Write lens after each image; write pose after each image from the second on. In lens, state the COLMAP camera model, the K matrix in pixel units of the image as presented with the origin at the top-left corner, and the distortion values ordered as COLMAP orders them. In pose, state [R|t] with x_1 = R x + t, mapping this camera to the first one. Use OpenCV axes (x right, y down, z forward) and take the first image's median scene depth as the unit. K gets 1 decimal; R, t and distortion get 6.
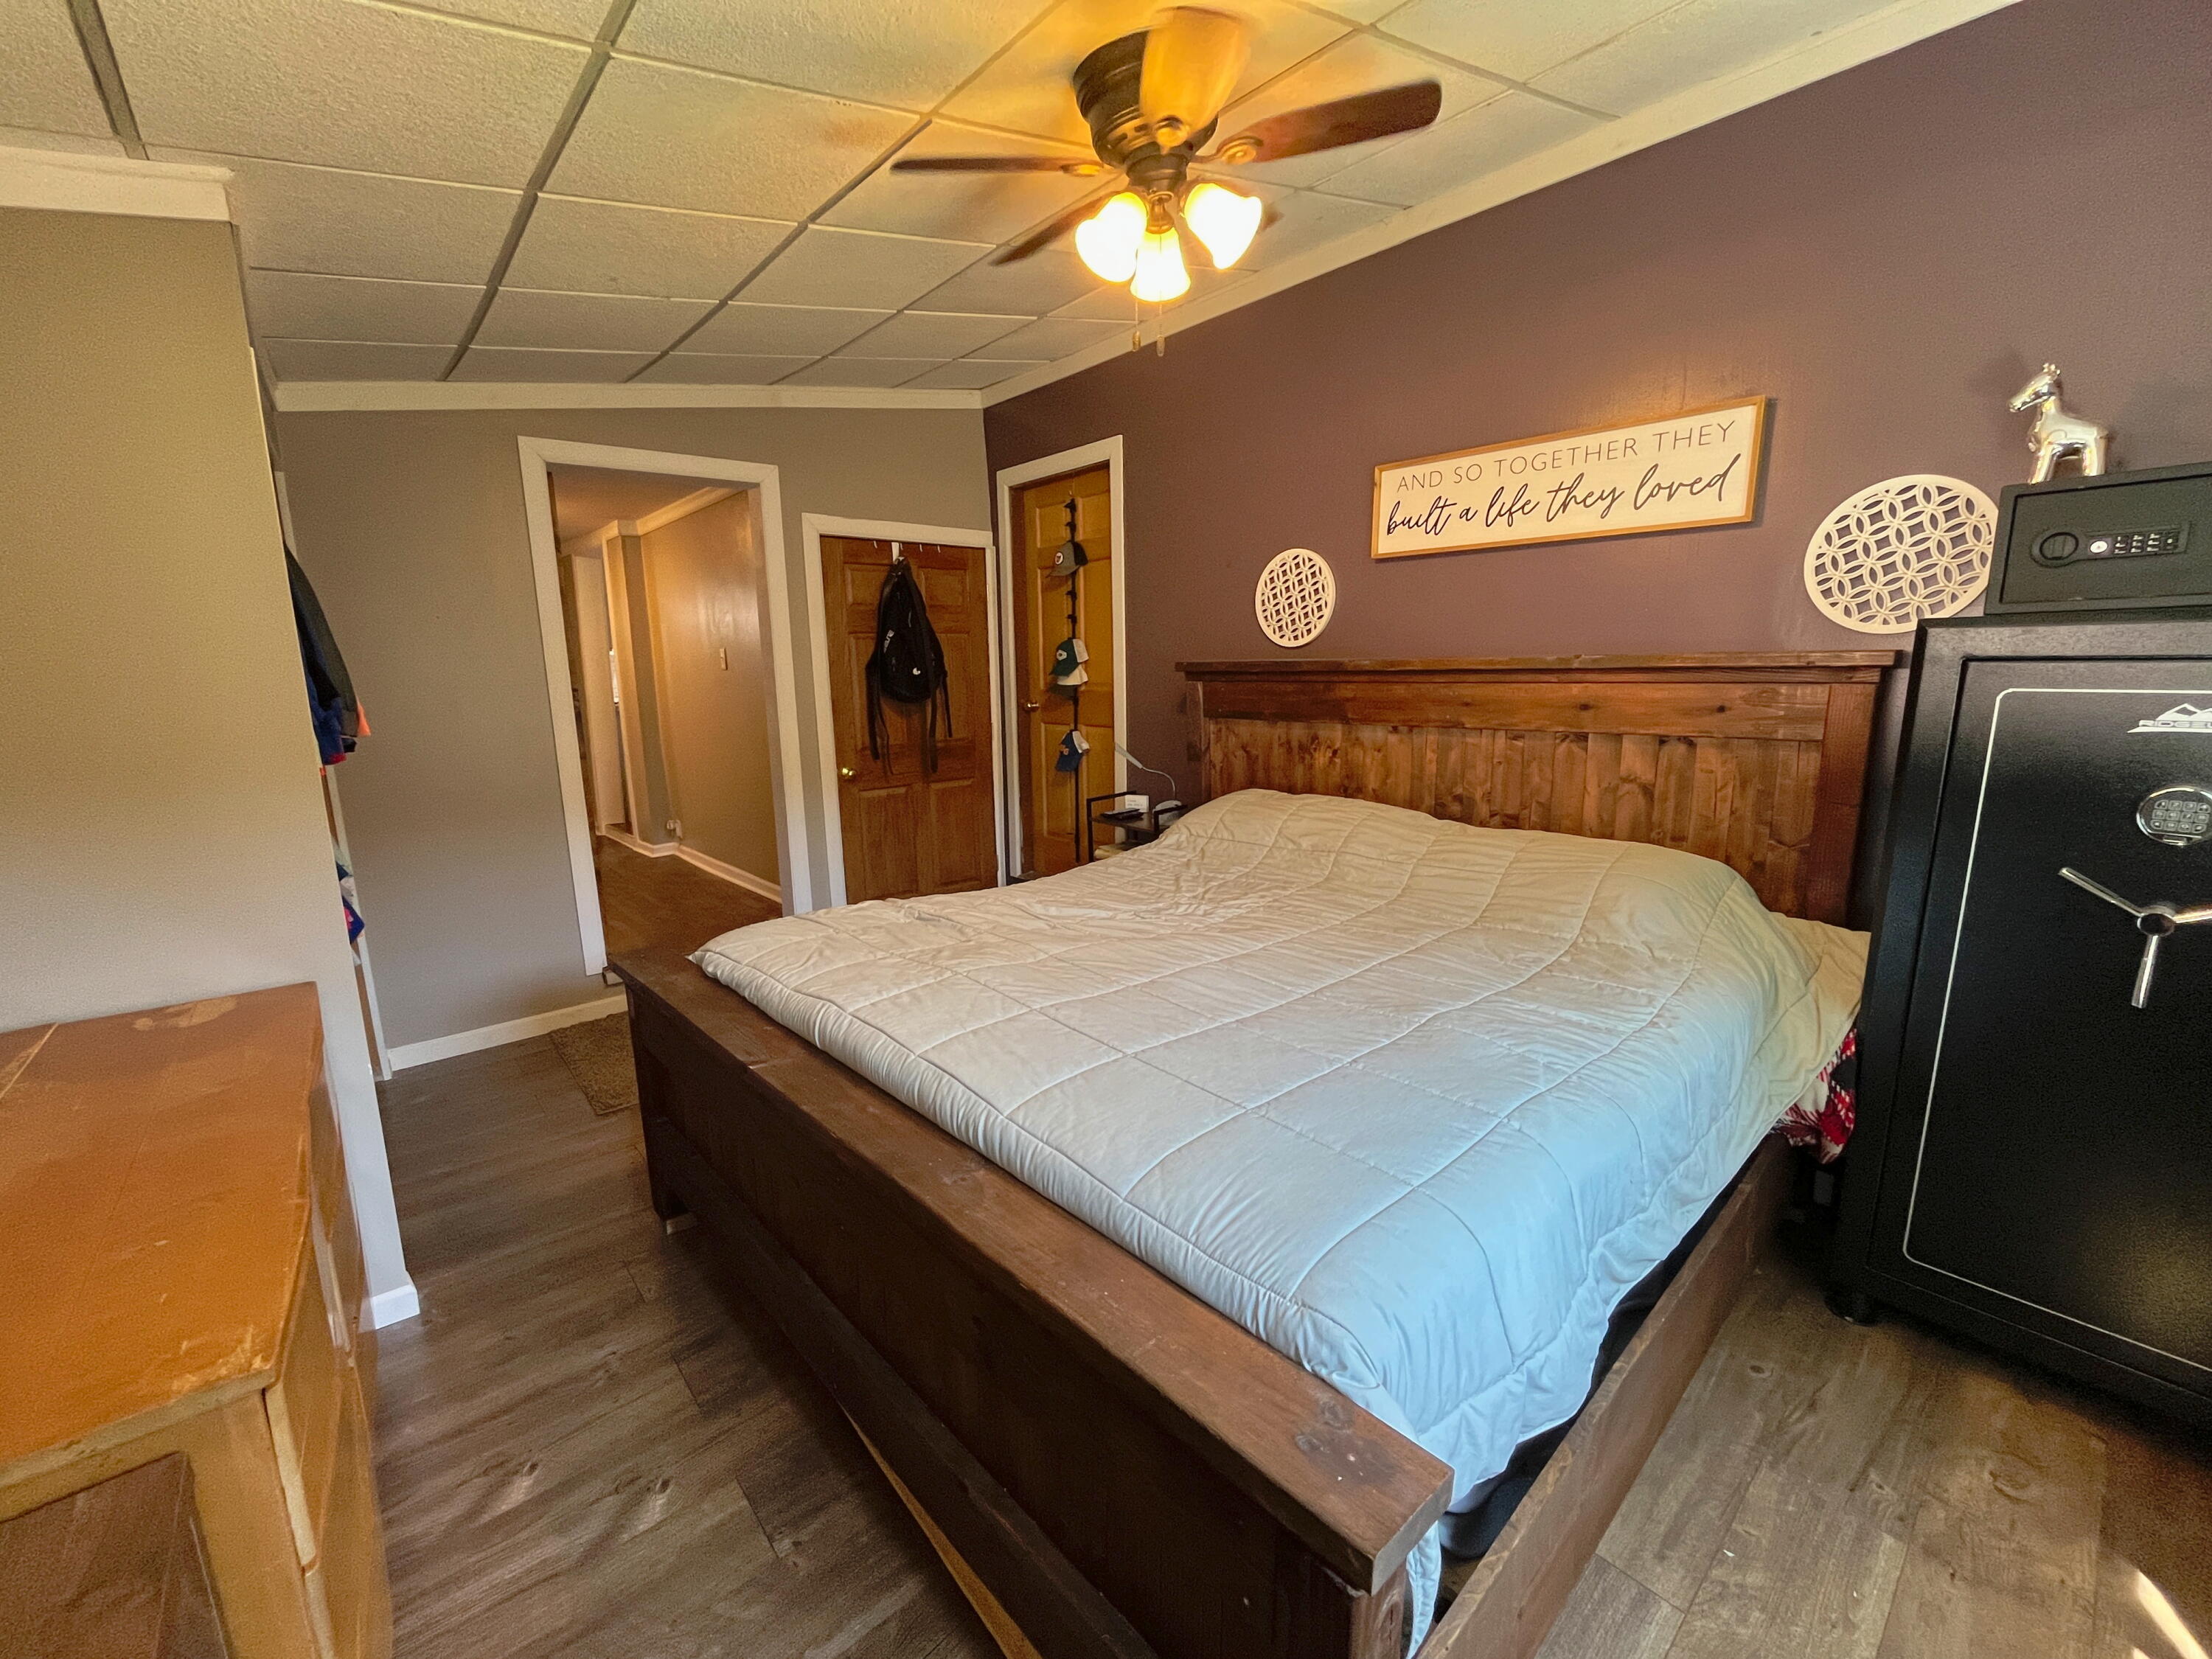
lens RADIAL K [[905.9, 0, 1112.0], [0, 905.9, 829.7], [0, 0, 1]] dist [-0.000017, 0.000213]
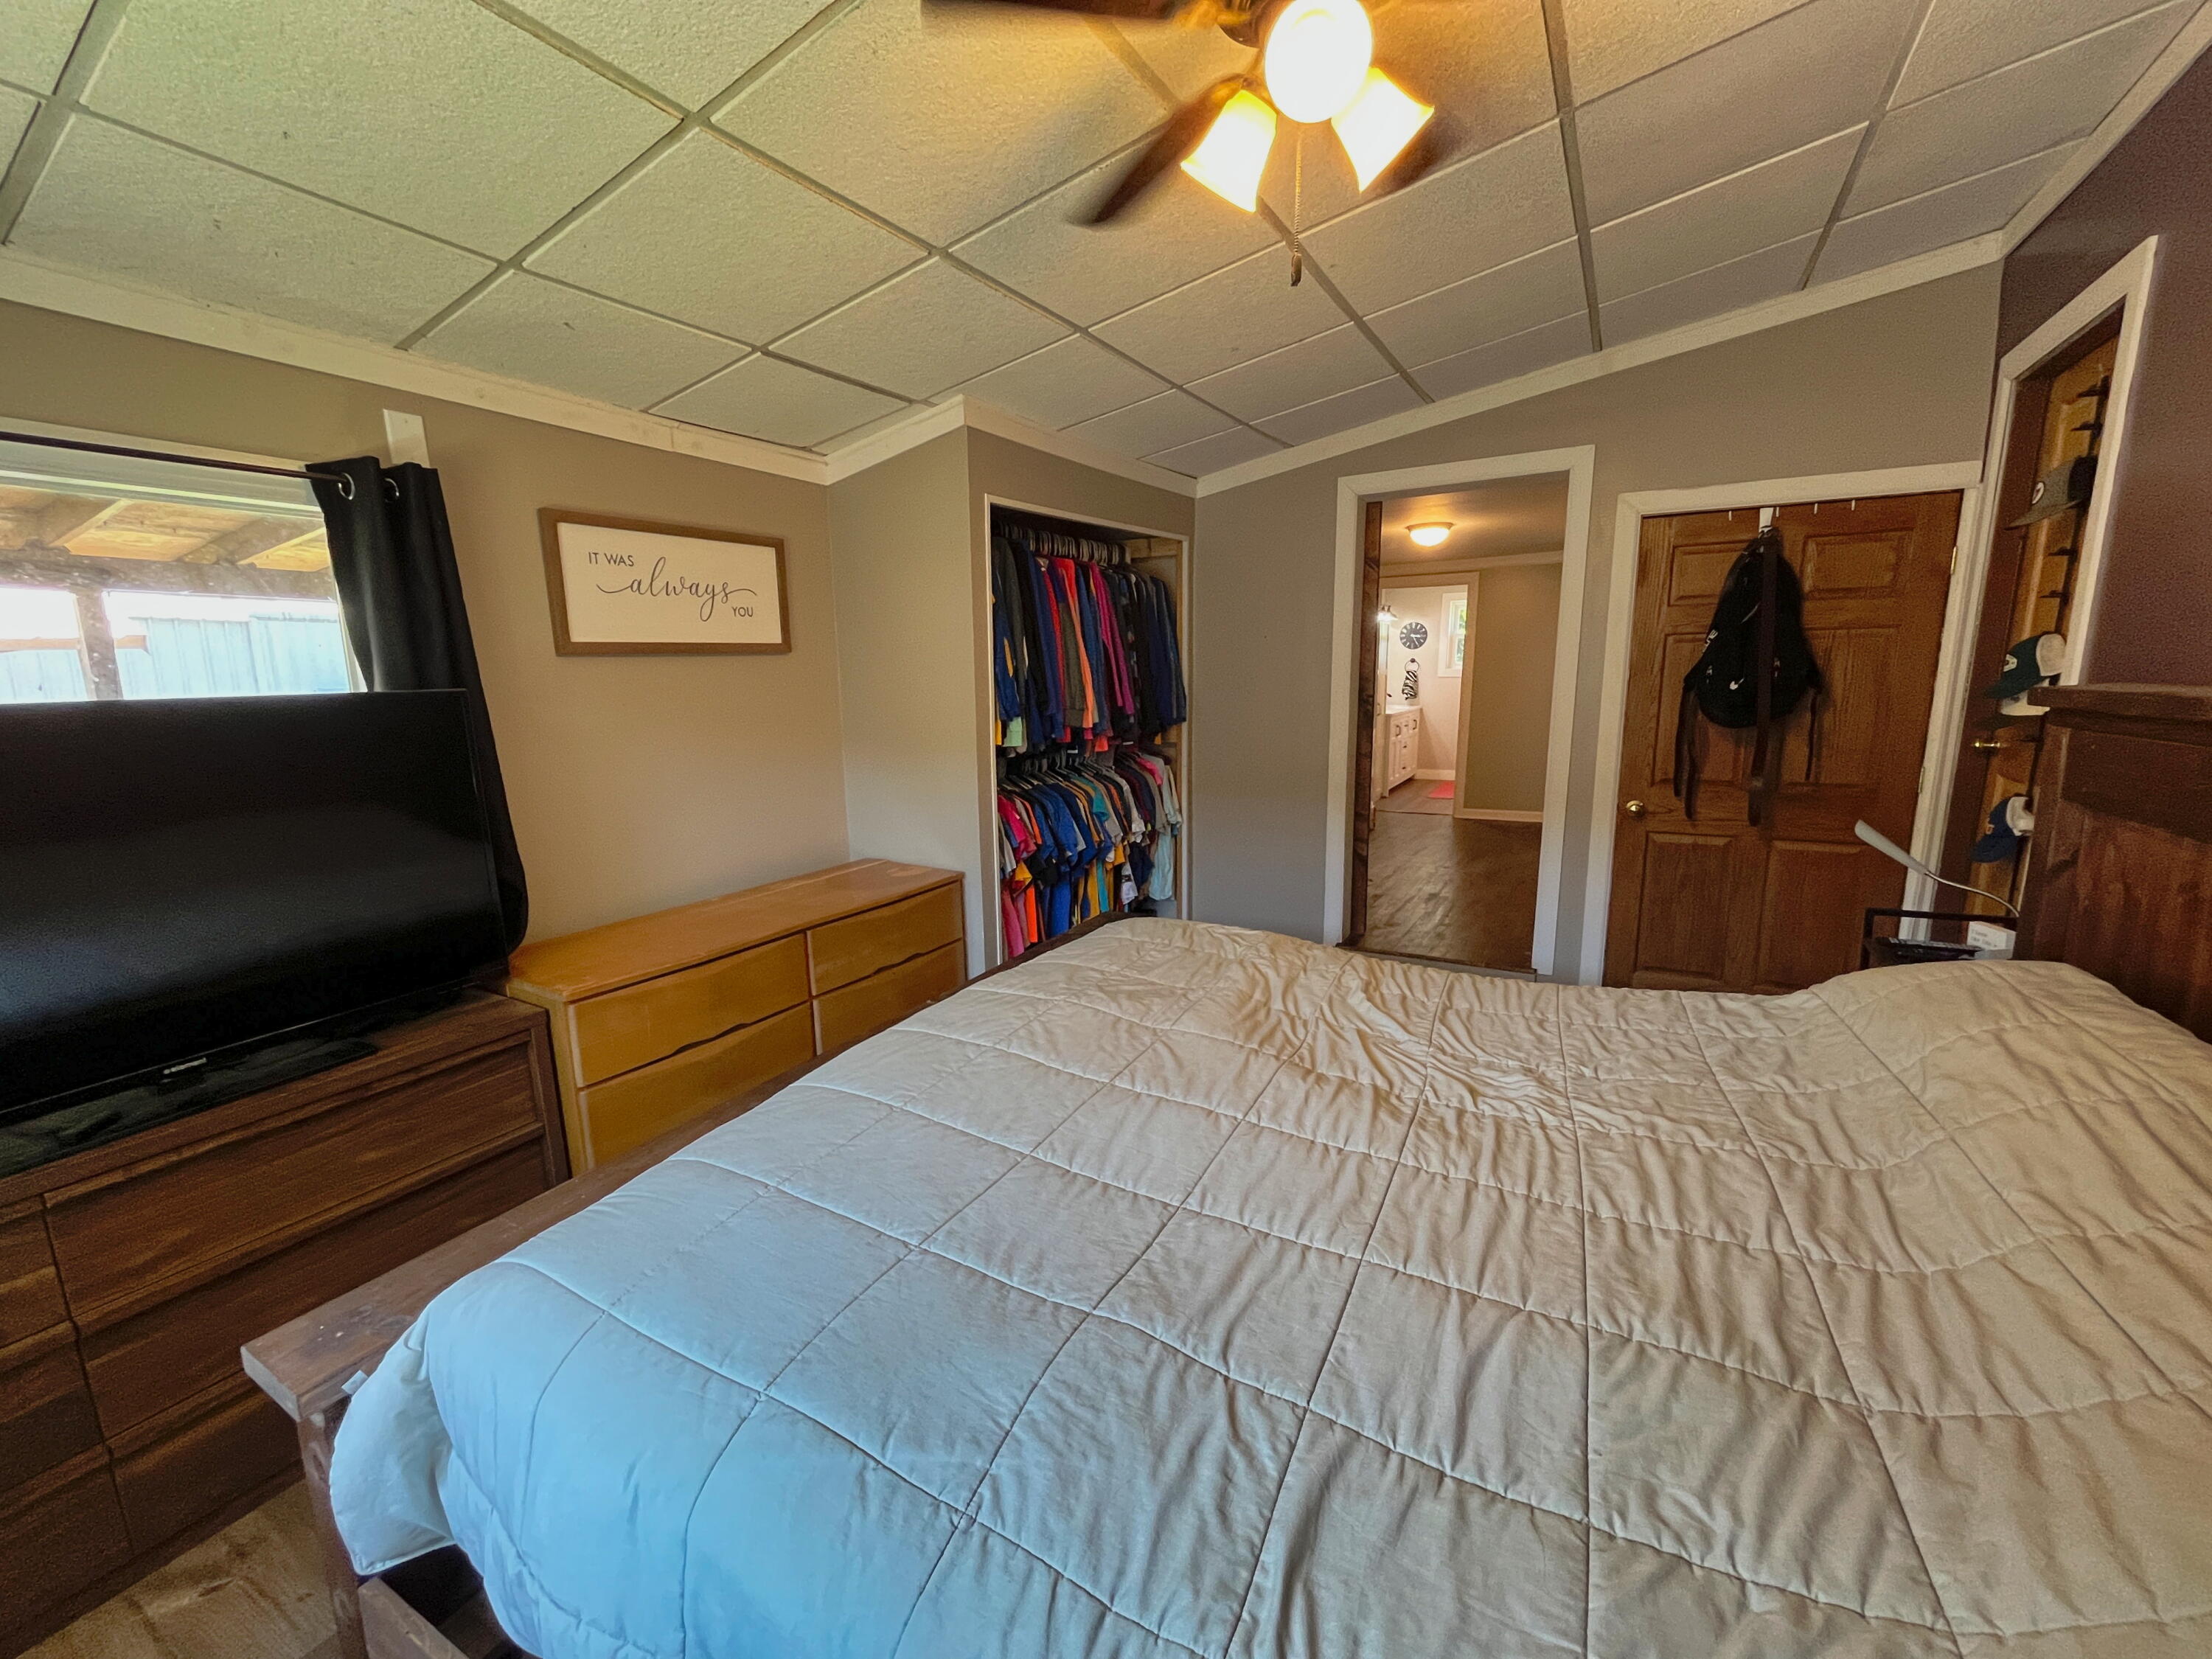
lens RADIAL K [[905.9, 0, 1094.2], [0, 905.9, 833.4], [0, 0, 1]] dist [-0.000017, 0.000213]
pose [[0.319024, 0.178177, -0.930847, 0.428213], [-0.162595, 0.977897, 0.131458, -0.093687], [0.933695, 0.109413, 0.340943, 0.374551]]
